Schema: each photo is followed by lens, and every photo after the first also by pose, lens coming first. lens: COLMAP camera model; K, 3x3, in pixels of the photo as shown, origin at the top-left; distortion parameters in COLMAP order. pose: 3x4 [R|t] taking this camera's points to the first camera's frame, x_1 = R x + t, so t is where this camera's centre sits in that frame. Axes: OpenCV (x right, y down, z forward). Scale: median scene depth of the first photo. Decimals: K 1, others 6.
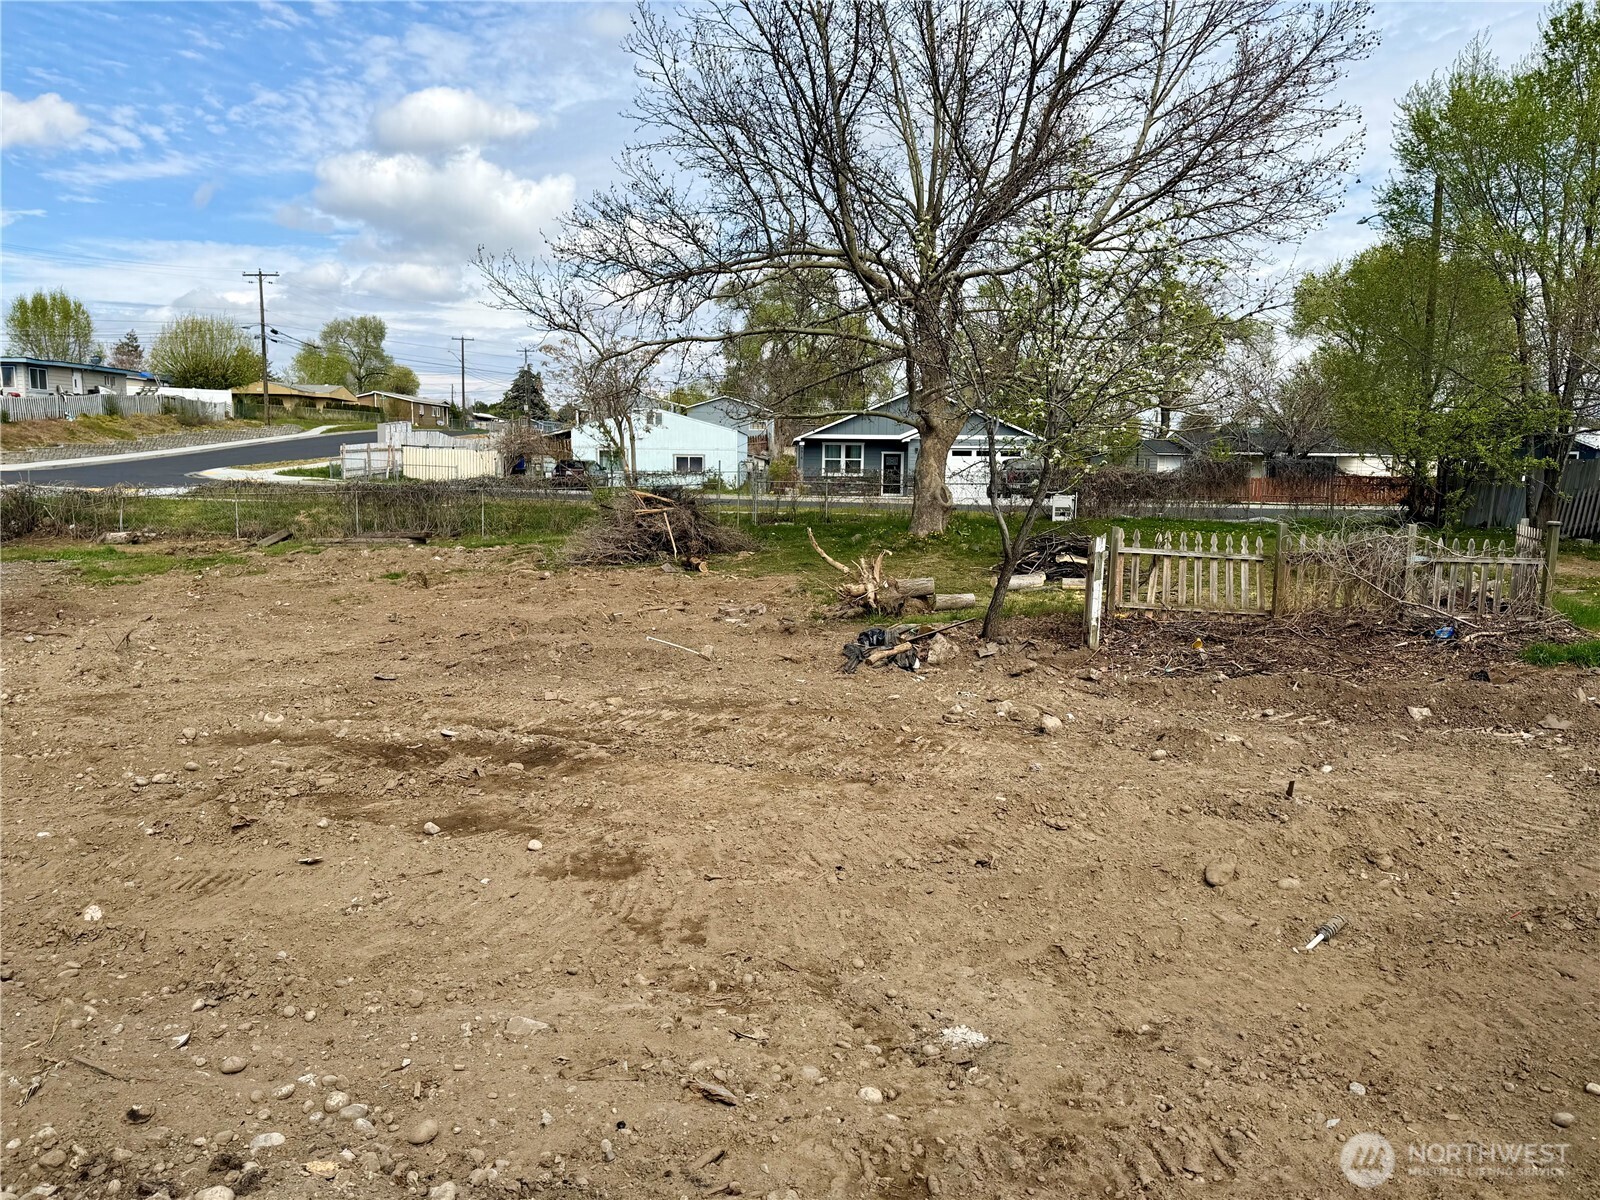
lens RADIAL K [[1122.0, 0, 798.5], [0, 1122.0, 607.5], [0, 0, 1]] dist [0.004646, -0.011446]
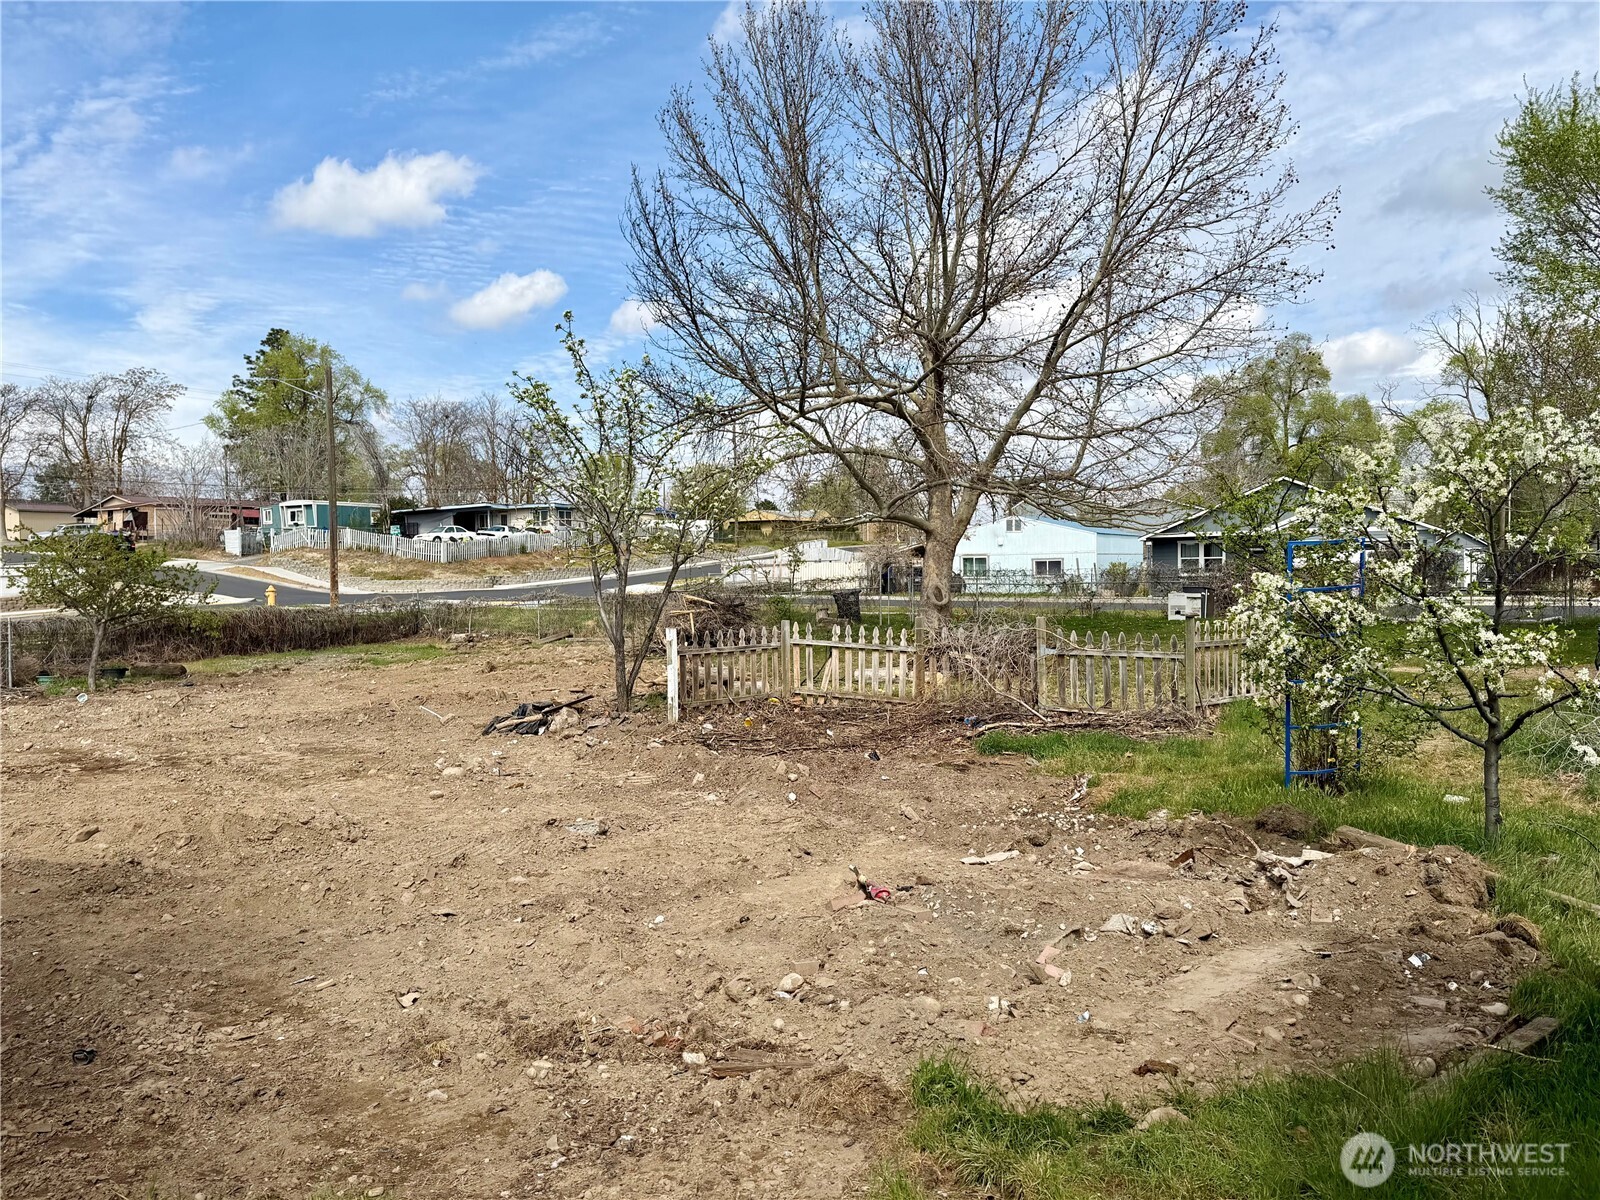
lens RADIAL K [[1122.0, 0, 798.5], [0, 1122.0, 607.5], [0, 0, 1]] dist [0.004646, -0.011446]
pose [[0.880429, -0.014249, -0.473964, 0.424578], [-0.030199, 0.995834, -0.086035, 0.005807], [0.473215, 0.090061, 0.876331, 0.007823]]
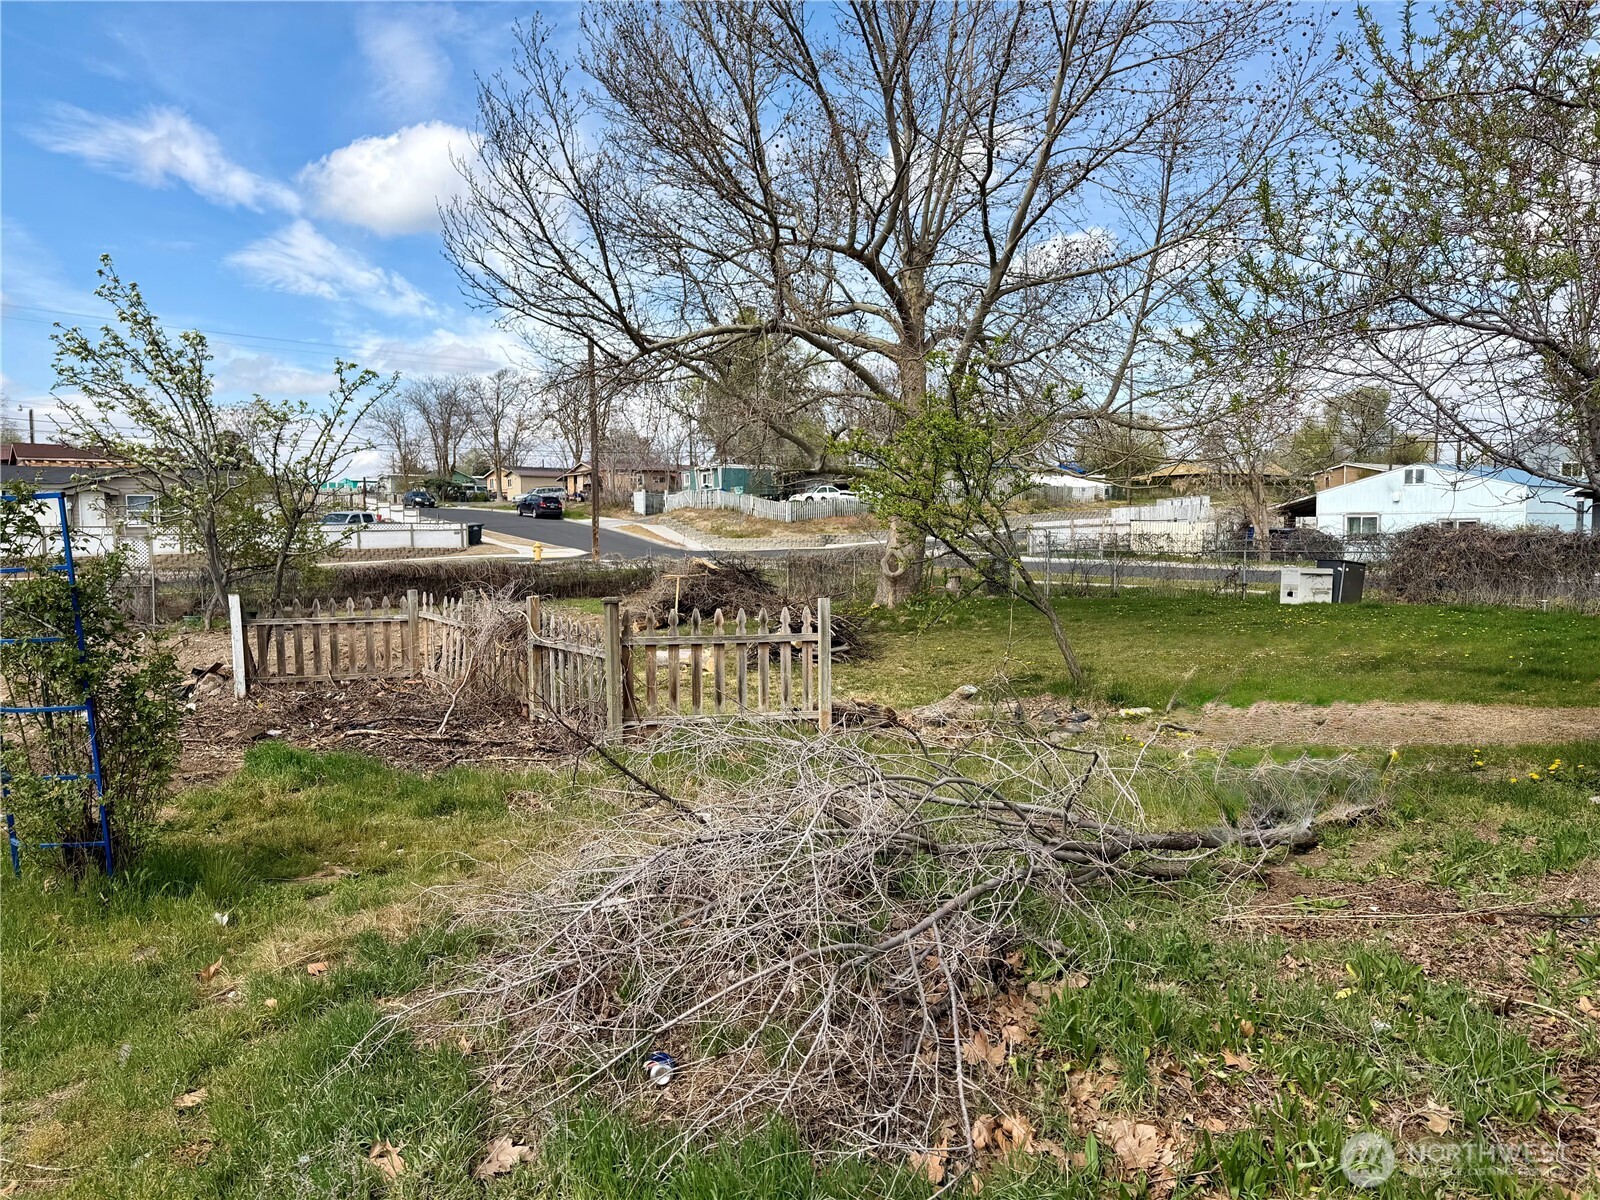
lens RADIAL K [[1120.4, 0, 800.0], [0, 1120.4, 600.0], [0, 0, 1]] dist [0.043685, -0.002237]
pose [[0.575389, 0.026803, -0.817441, 0.676883], [-0.086811, 0.995818, -0.028454, -0.033434], [0.813260, 0.087335, 0.575309, 0.360872]]
